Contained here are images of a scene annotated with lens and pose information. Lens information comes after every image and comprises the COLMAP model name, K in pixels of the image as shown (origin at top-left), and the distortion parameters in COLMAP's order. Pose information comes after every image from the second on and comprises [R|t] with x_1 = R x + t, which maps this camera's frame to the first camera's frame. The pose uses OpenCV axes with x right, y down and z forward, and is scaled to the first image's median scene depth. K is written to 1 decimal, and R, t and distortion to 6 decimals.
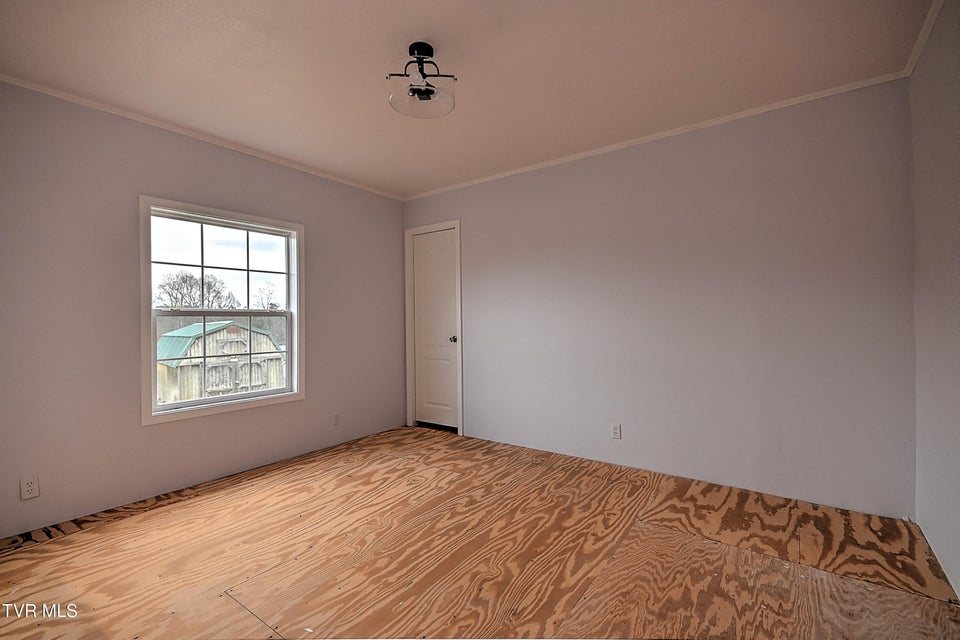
lens RADIAL K [[420.0, 0, 489.4], [0, 420.0, 321.1], [0, 0, 1]] dist [0.016554, -0.000322]
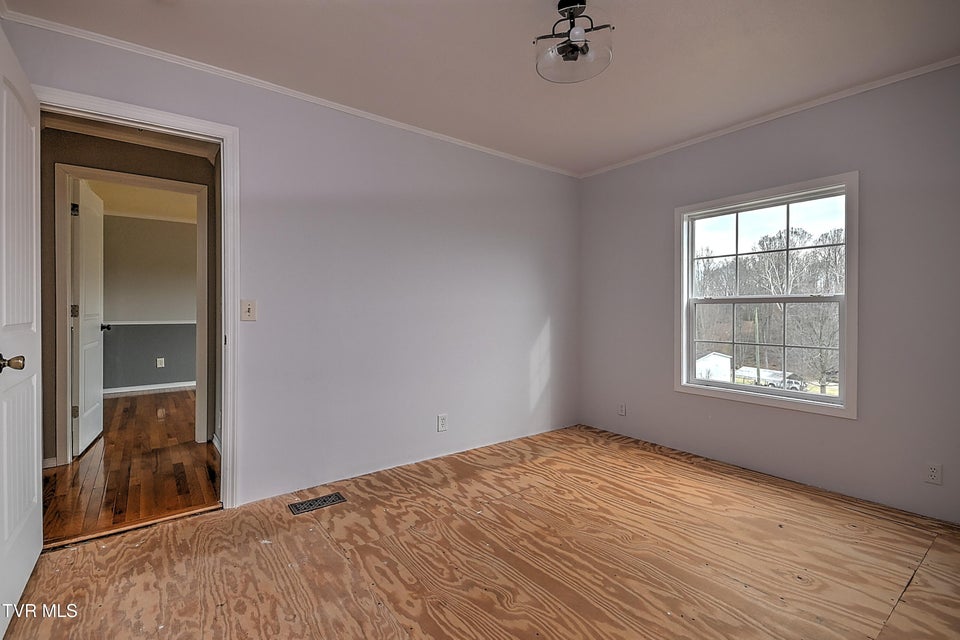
lens RADIAL K [[437.0, 0, 479.3], [0, 437.0, 313.6], [0, 0, 1]] dist [0.026228, -0.001221]
pose [[-0.299836, 0.014875, -0.953875, 0.589772], [0.002797, 0.999888, 0.014713, -0.004905], [0.953987, 0.001743, -0.299844, 0.812709]]
